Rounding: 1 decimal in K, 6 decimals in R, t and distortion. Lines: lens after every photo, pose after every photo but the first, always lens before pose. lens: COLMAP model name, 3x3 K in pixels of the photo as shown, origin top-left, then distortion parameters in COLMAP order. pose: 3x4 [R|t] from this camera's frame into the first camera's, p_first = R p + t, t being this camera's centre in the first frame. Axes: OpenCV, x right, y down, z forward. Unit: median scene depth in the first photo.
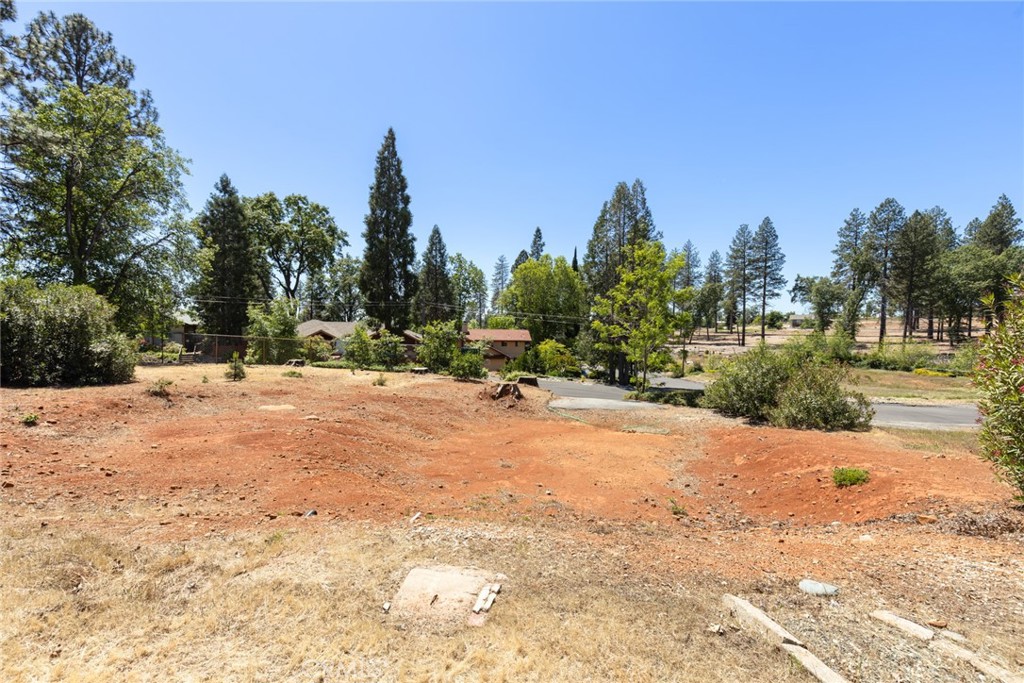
lens RADIAL K [[463.5, 0, 519.7], [0, 463.5, 349.3], [0, 0, 1]] dist [0.000428, -0.000190]
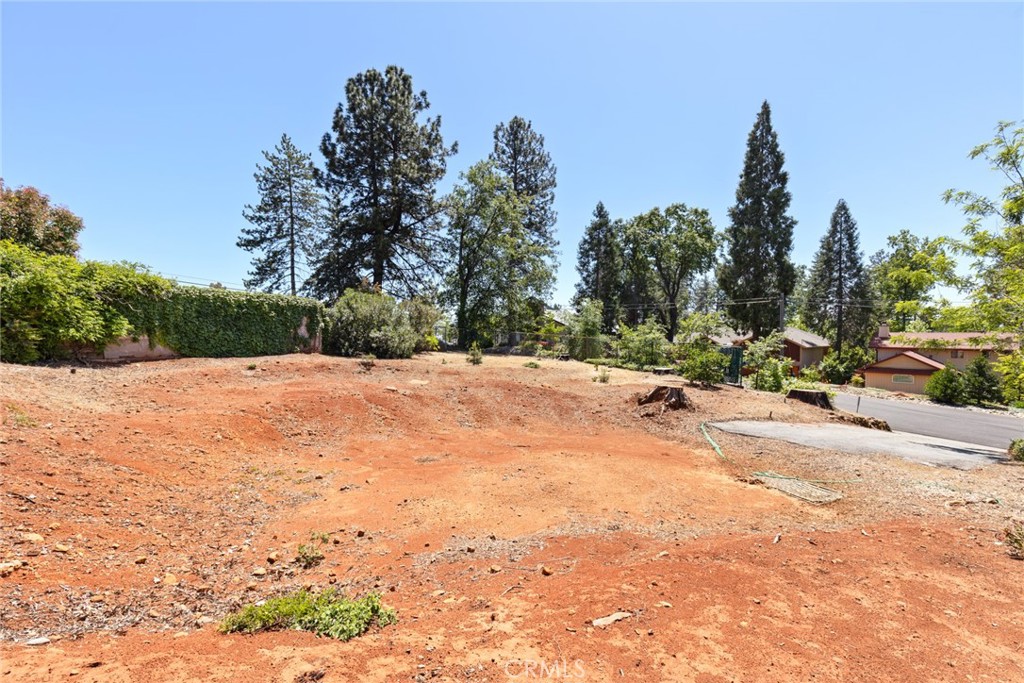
lens RADIAL K [[463.5, 0, 519.7], [0, 463.5, 349.3], [0, 0, 1]] dist [0.000428, -0.000190]
pose [[0.573063, 0.015469, -0.819365, 0.176759], [-0.037074, 0.999288, -0.007064, 0.010564], [0.818672, 0.034425, 0.573228, 0.140286]]
